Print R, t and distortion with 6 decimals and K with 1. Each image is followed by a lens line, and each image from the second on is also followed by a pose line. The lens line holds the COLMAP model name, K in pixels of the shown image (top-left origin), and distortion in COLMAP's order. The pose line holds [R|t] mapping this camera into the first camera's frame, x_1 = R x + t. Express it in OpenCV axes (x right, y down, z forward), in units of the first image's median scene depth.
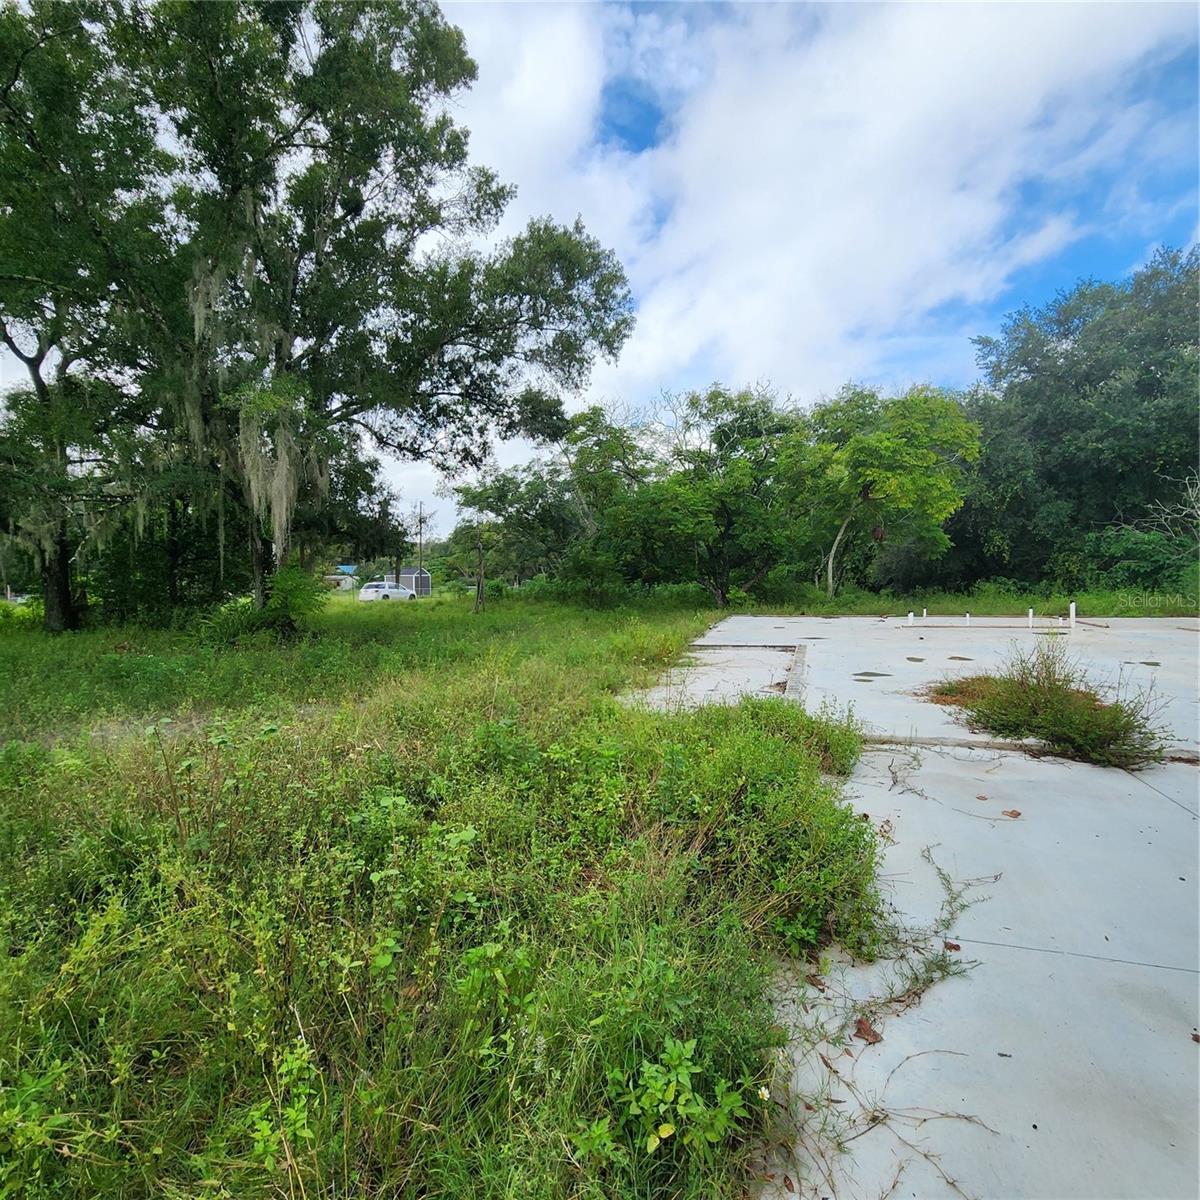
lens RADIAL K [[645.7, 0, 614.2], [0, 645.7, 592.9], [0, 0, 1]] dist [0.002004, -0.000675]
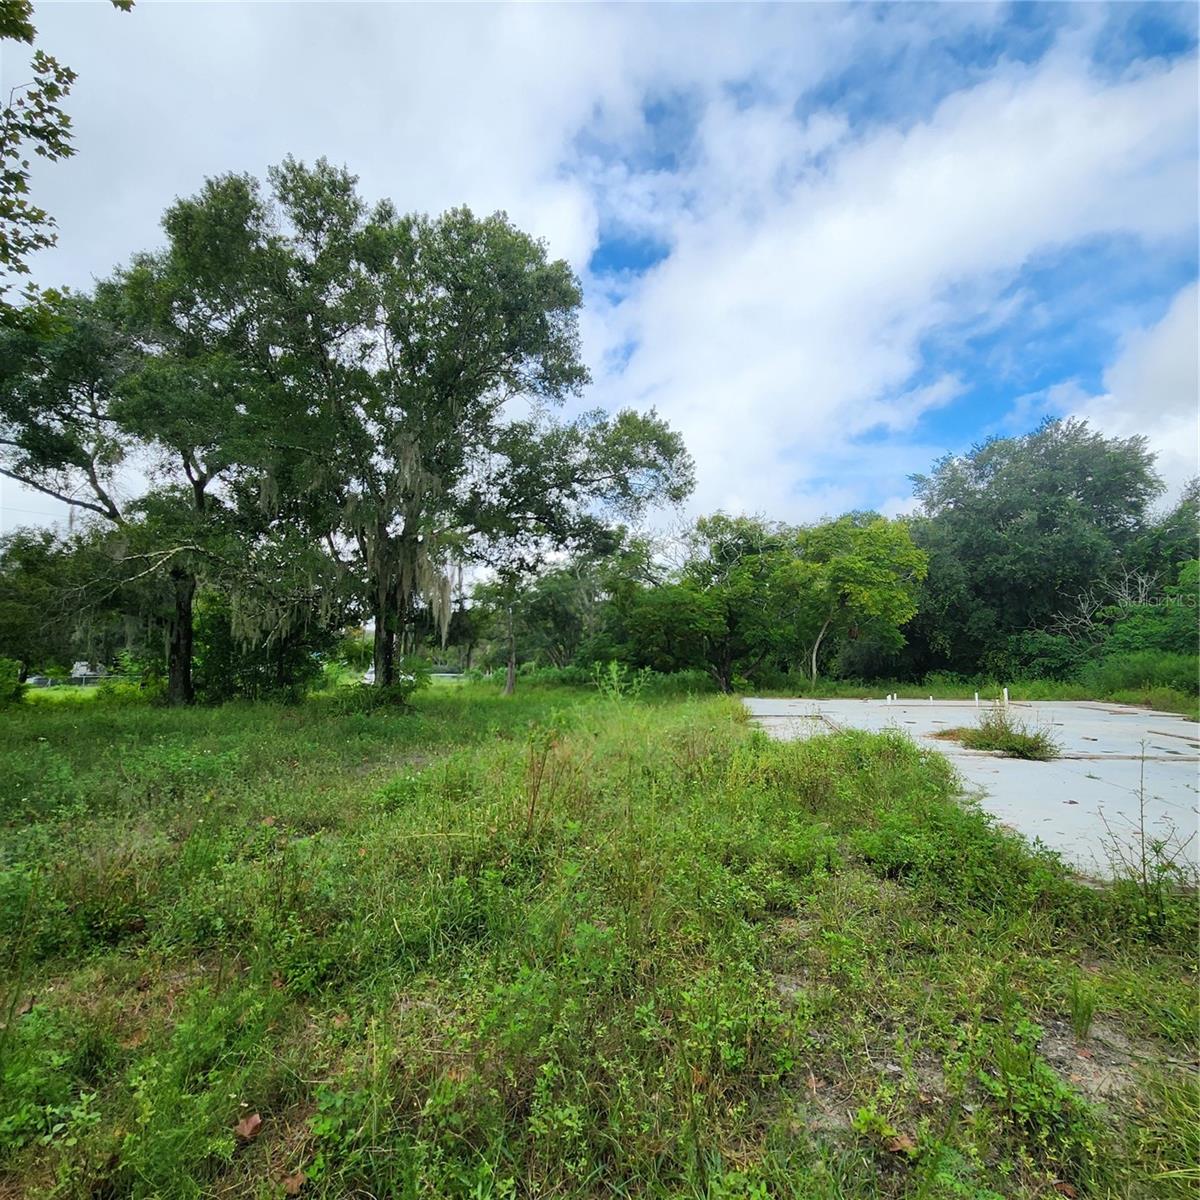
lens RADIAL K [[645.7, 0, 613.9], [0, 645.7, 591.5], [0, 0, 1]] dist [0.002004, -0.000675]
pose [[0.996172, 0.023593, 0.084169, -0.158114], [-0.011367, 0.989676, -0.142870, 0.011927], [-0.086671, 0.141366, 0.986156, -0.204528]]
